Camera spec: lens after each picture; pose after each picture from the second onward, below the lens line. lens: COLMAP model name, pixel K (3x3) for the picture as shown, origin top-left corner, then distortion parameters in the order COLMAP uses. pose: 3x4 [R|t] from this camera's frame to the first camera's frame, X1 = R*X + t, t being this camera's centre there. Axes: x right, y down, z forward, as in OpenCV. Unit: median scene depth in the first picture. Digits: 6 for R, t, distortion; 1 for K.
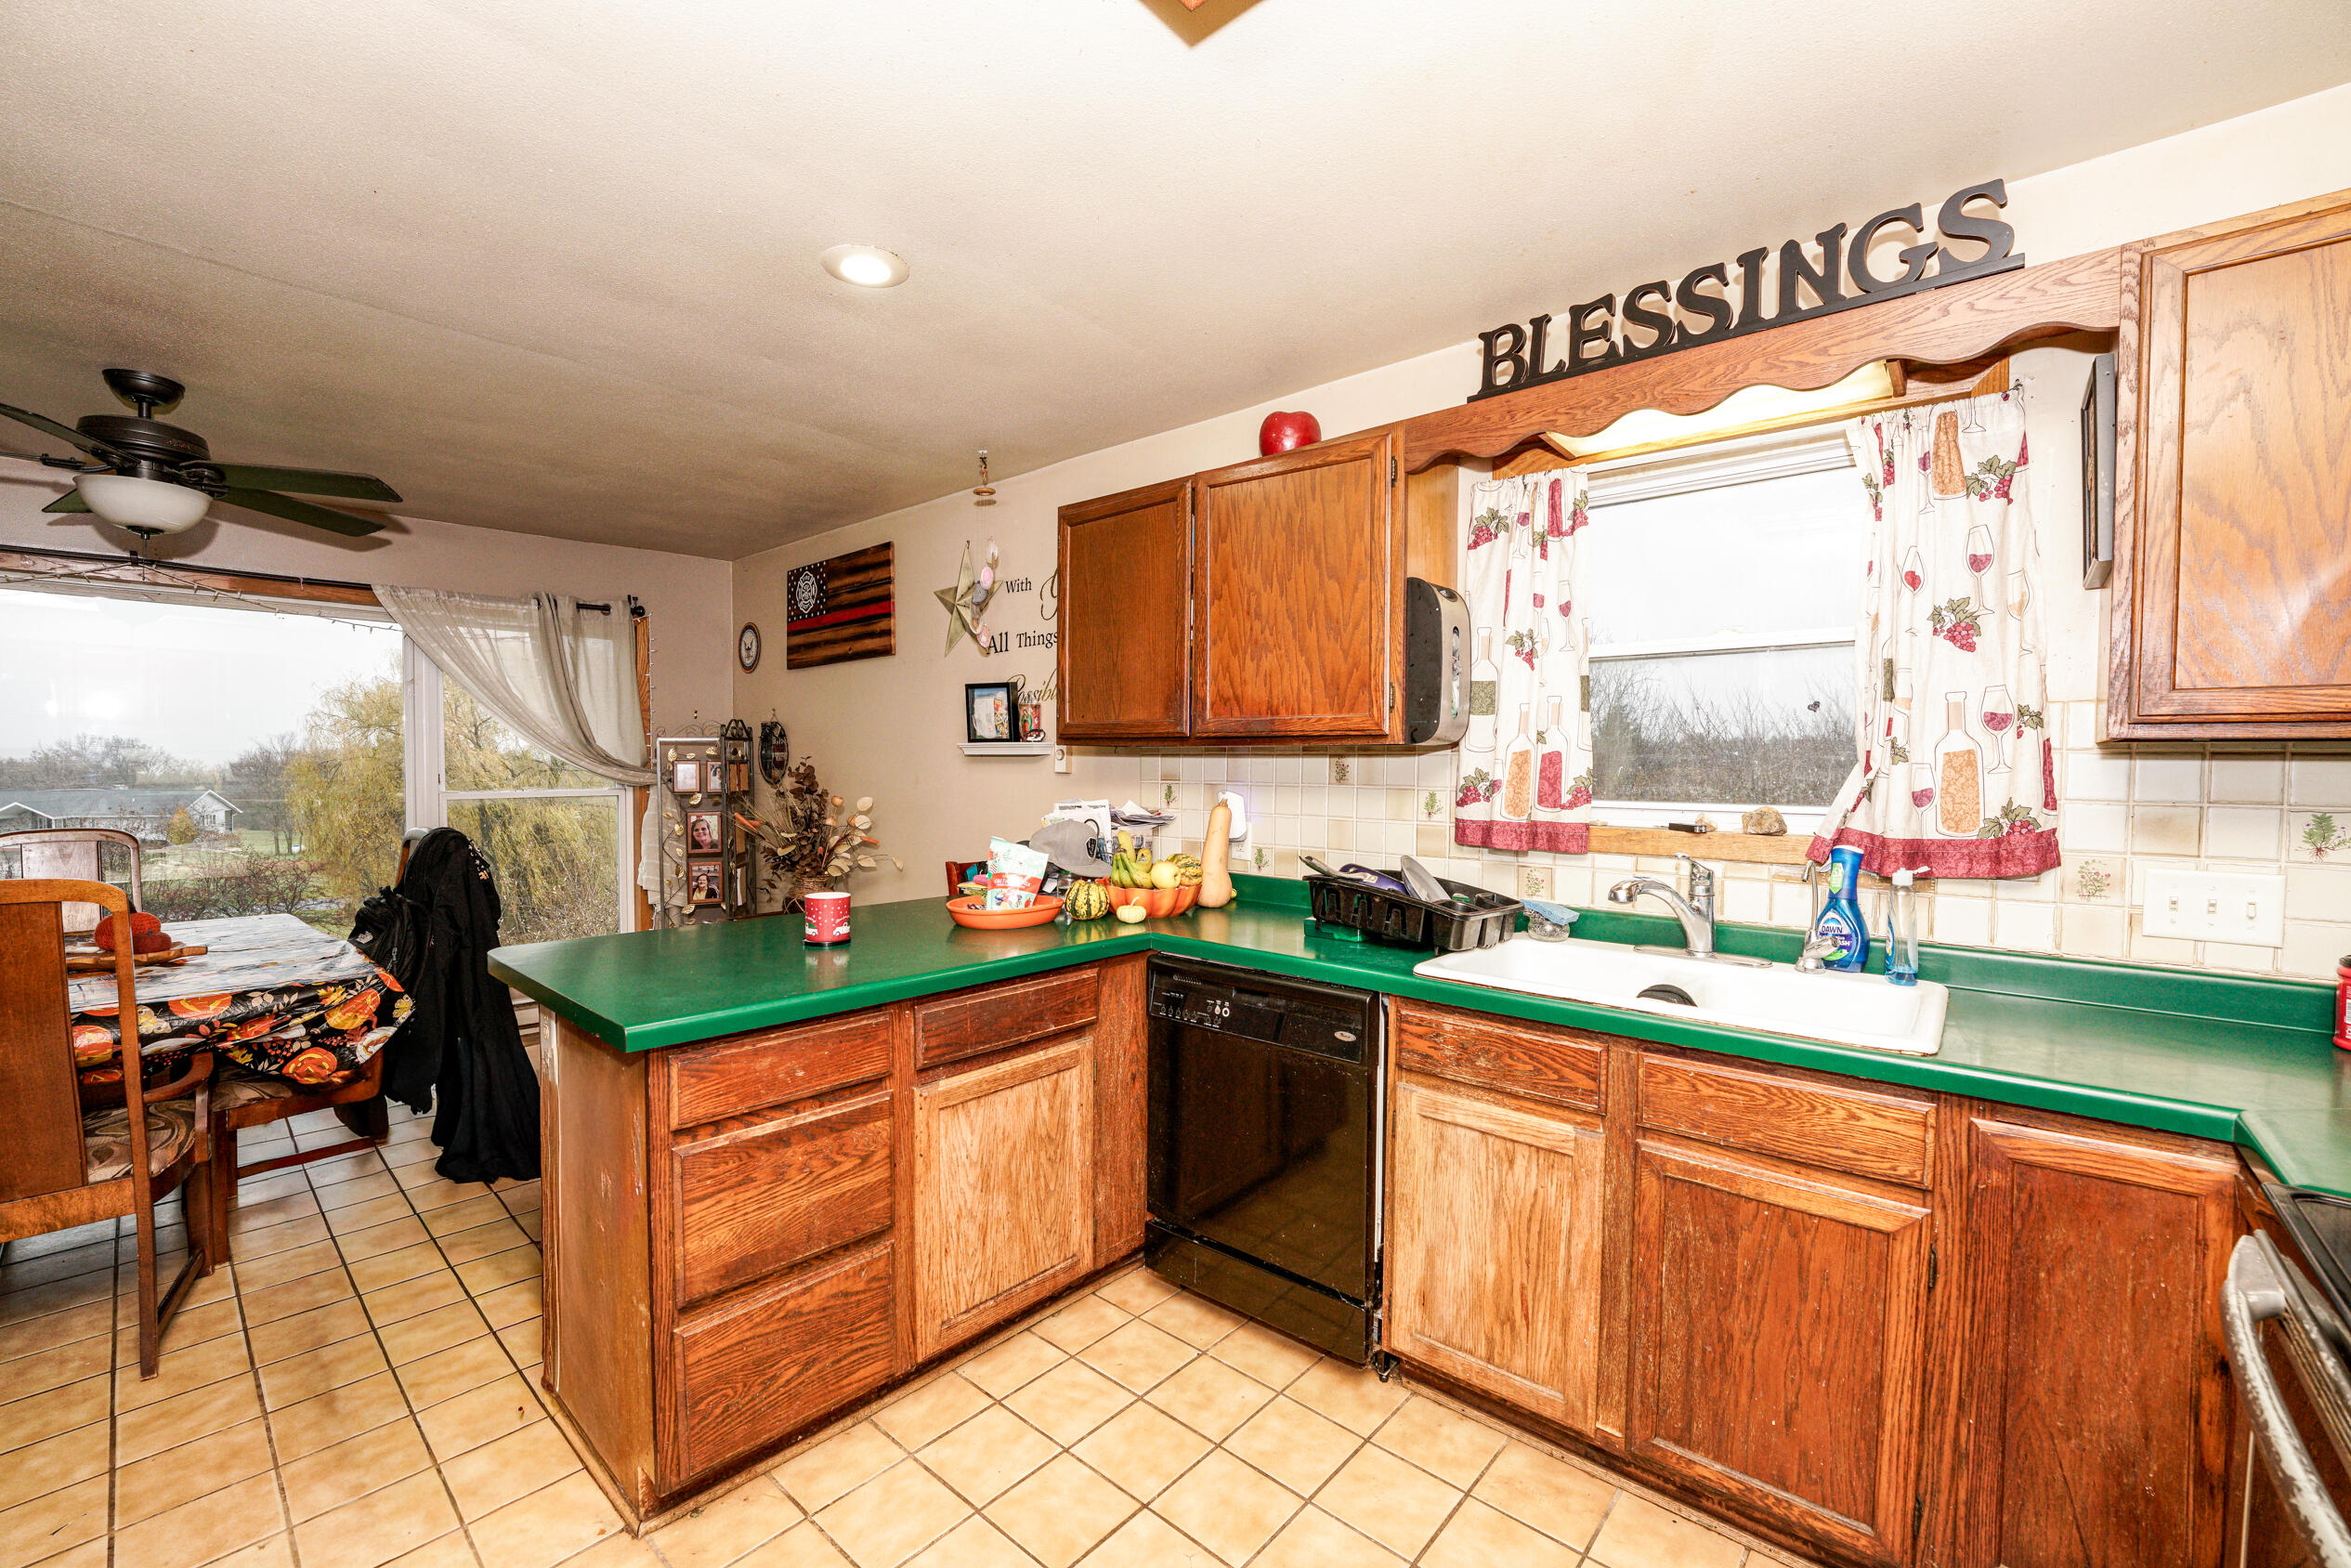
lens RADIAL K [[946.3, 0, 1169.4], [0, 946.3, 793.9], [0, 0, 1]] dist [-0.026226, -0.000056]
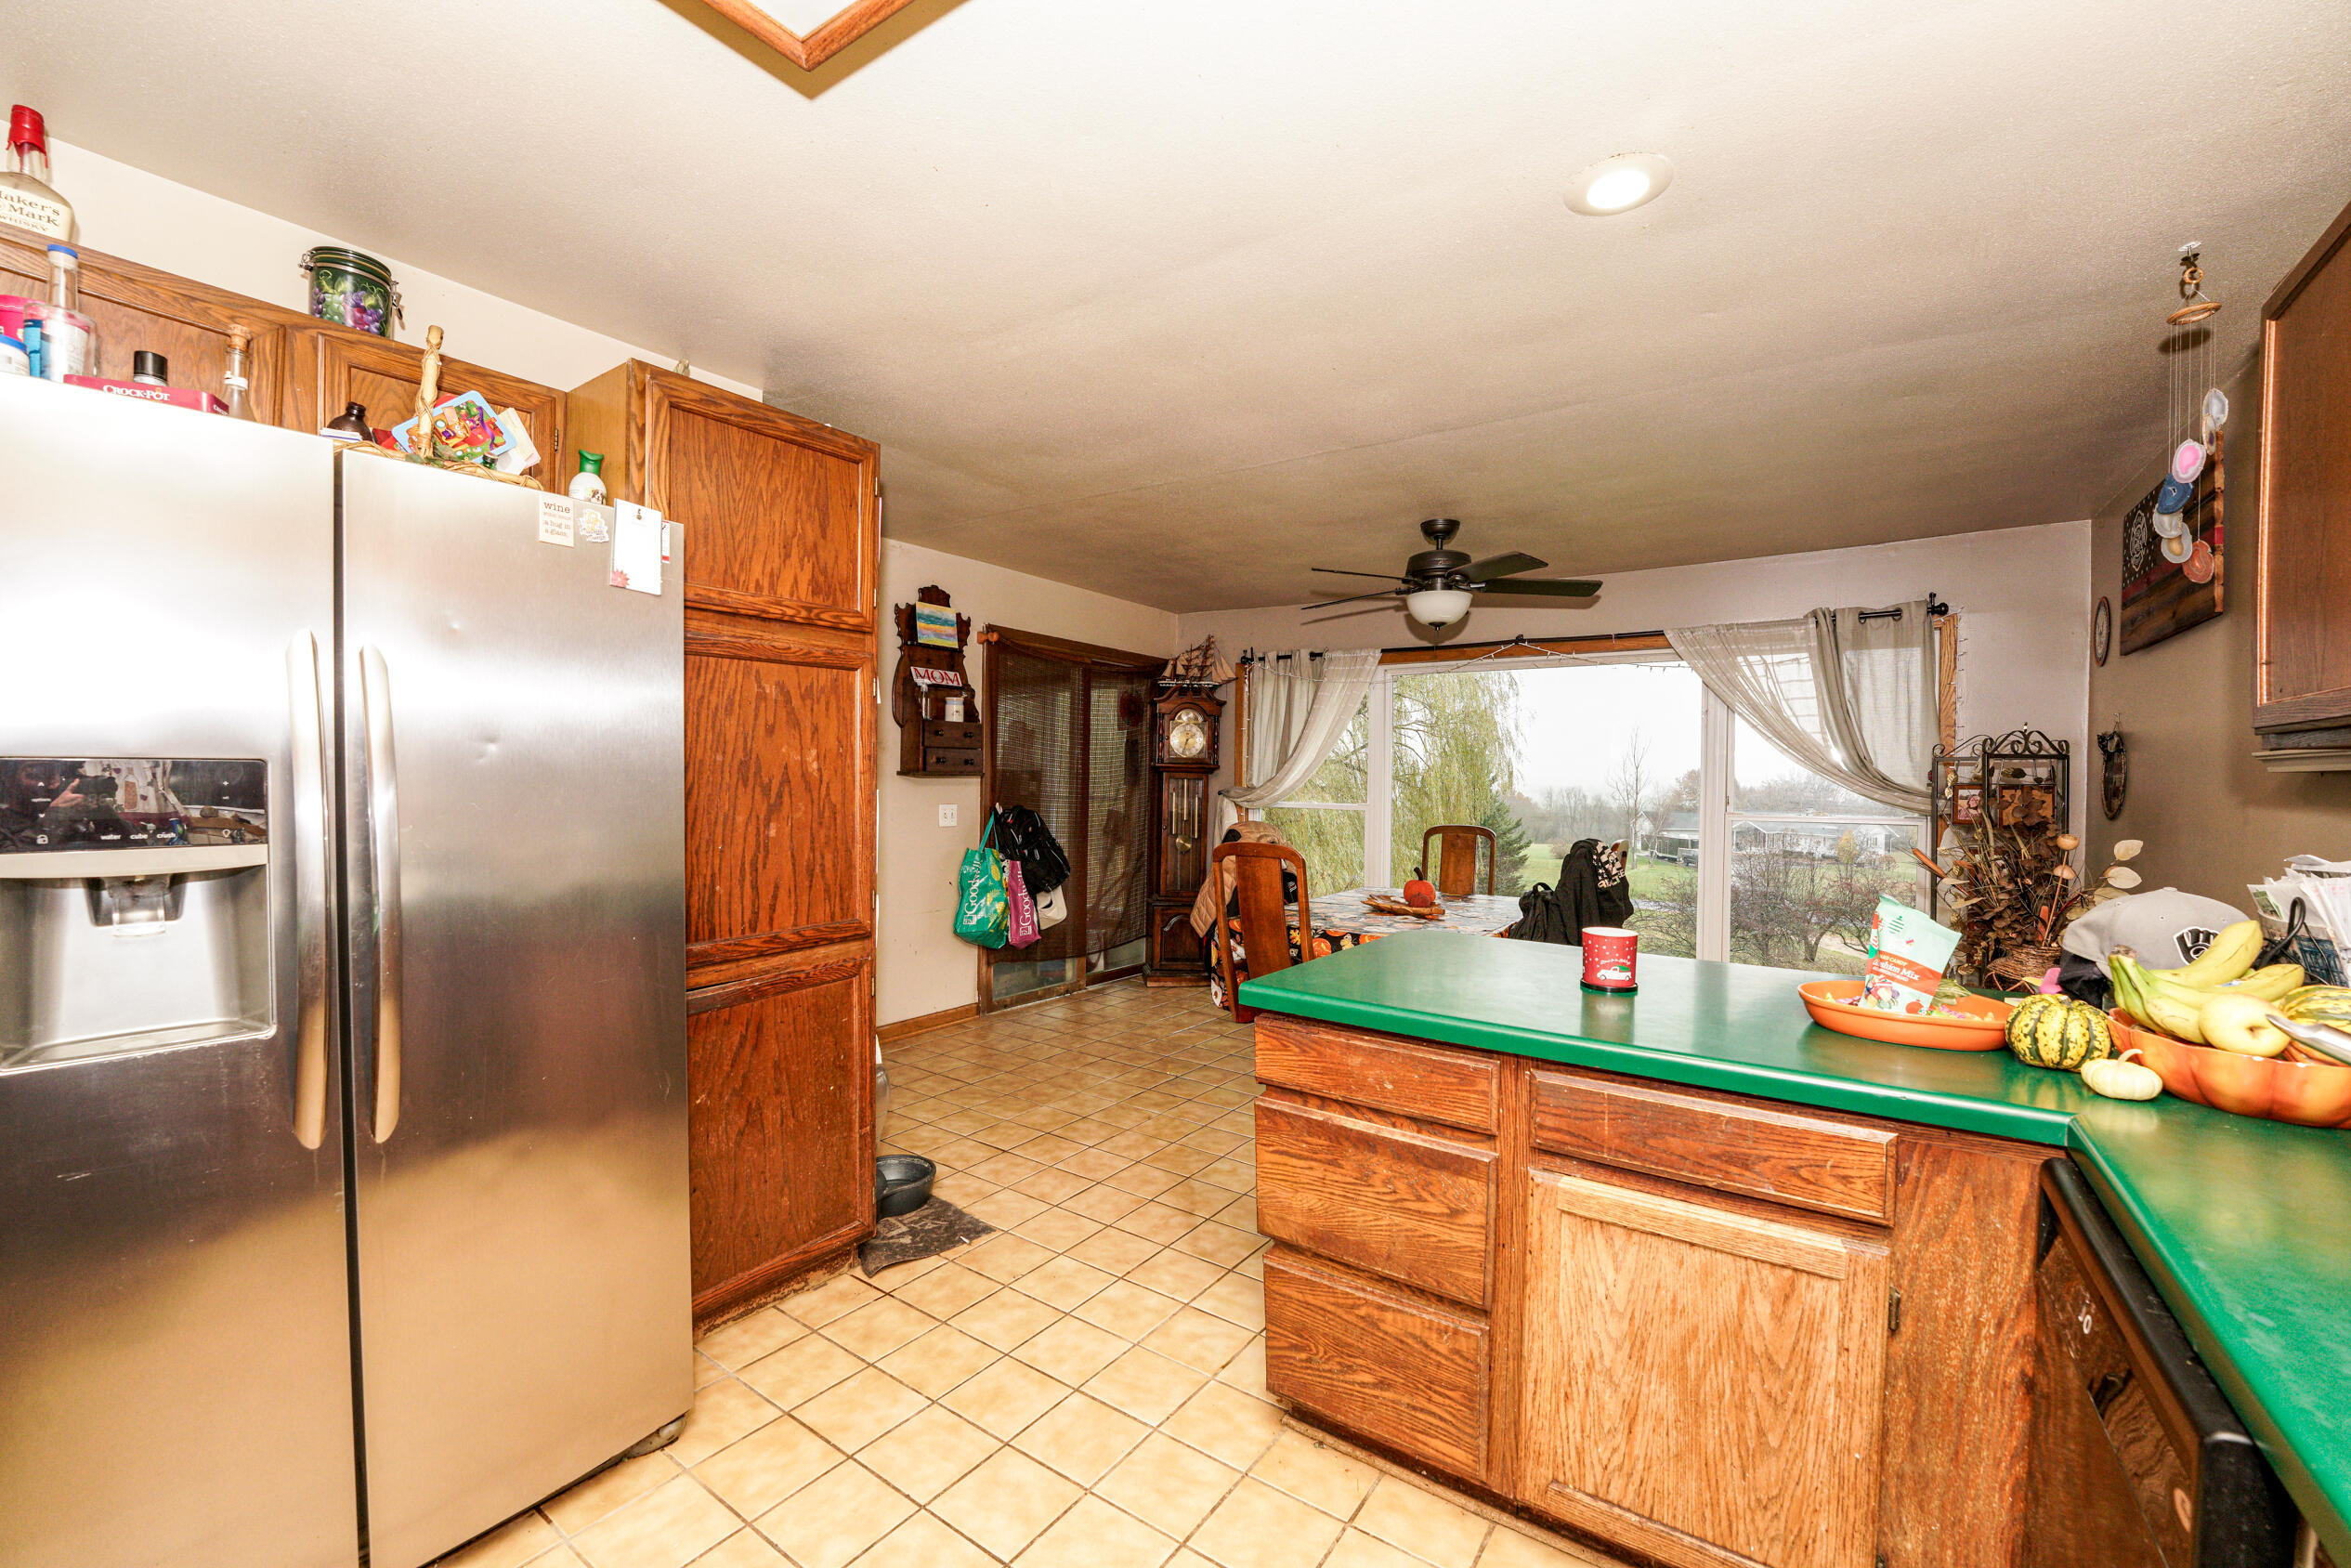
lens RADIAL K [[946.3, 0, 1169.4], [0, 946.3, 793.9], [0, 0, 1]] dist [-0.026226, -0.000056]
pose [[0.113615, 0.011552, -0.993458, 0.415537], [-0.044803, 0.998975, 0.006492, -0.004740], [0.992514, 0.043772, 0.114017, 0.473134]]
